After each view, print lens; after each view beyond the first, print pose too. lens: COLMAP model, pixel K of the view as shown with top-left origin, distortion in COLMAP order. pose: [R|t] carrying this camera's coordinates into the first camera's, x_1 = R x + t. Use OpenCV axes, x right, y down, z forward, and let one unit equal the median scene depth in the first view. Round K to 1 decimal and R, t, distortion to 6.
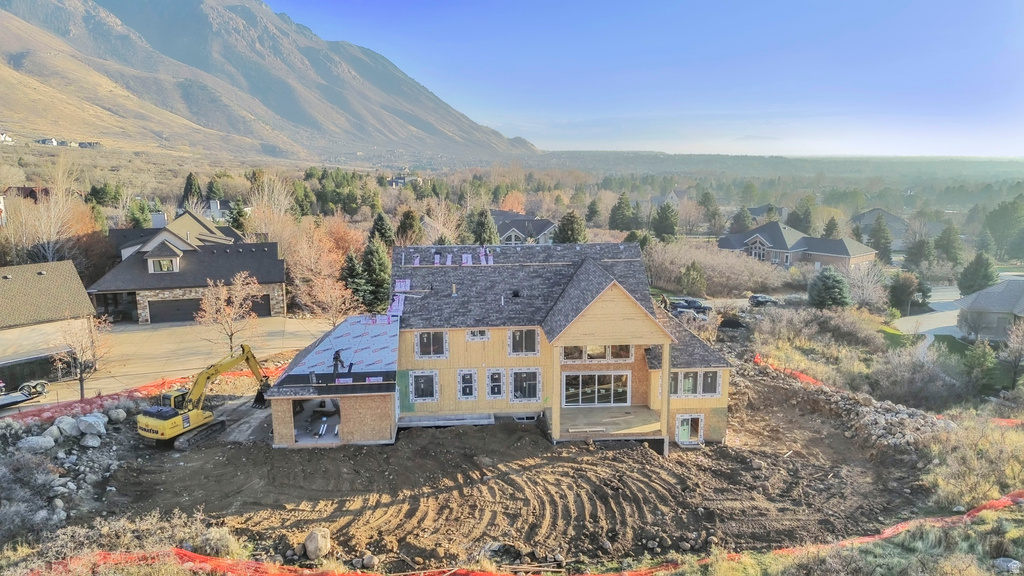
lens RADIAL K [[717.2, 0, 512.0], [0, 717.2, 288.0], [0, 0, 1]] dist [0.075364, -0.077490]
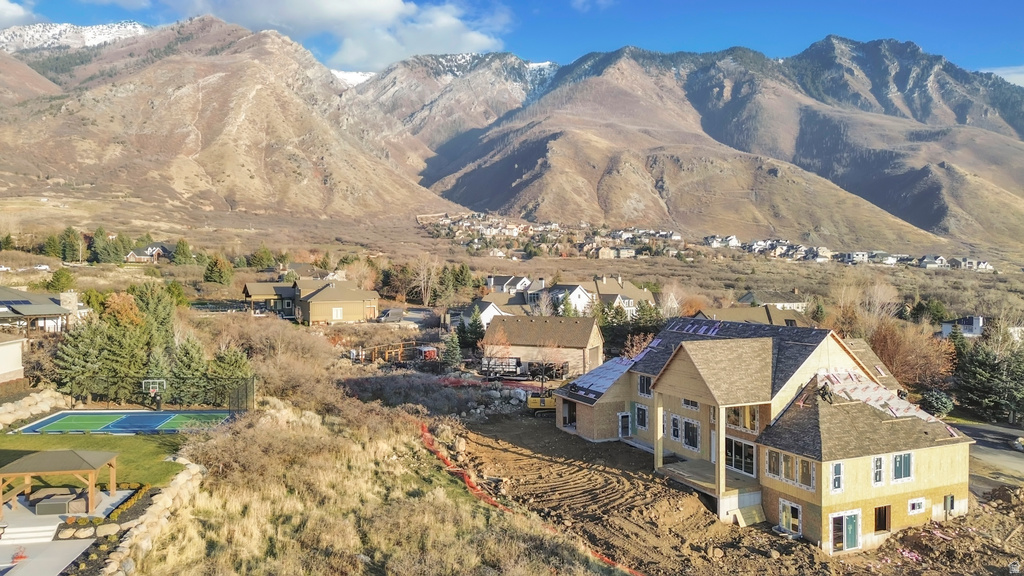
lens RADIAL K [[717.2, 0, 512.0], [0, 717.2, 288.0], [0, 0, 1]] dist [0.075364, -0.077490]
pose [[0.354755, 0.026673, -0.934579, 1.124345], [-0.186762, 0.981469, -0.042881, 0.004616], [0.916116, 0.189756, 0.353163, 0.286937]]
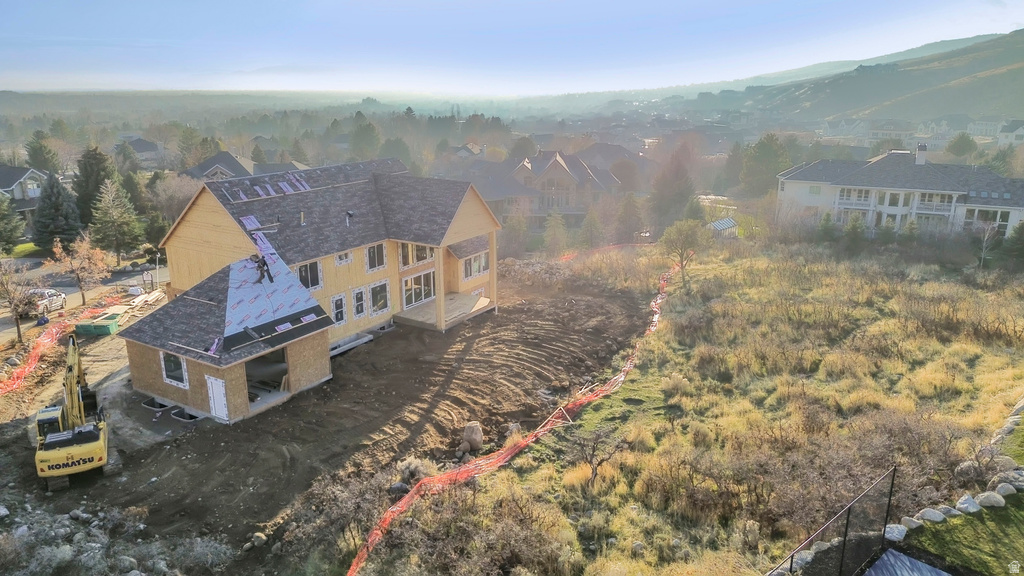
lens RADIAL K [[717.2, 0, 512.0], [0, 717.2, 288.0], [0, 0, 1]] dist [0.075364, -0.077490]
pose [[0.588697, -0.220801, 0.777613, -0.759527], [0.153553, 0.975002, 0.160601, -0.021478], [-0.793635, 0.024859, 0.607886, 0.215587]]
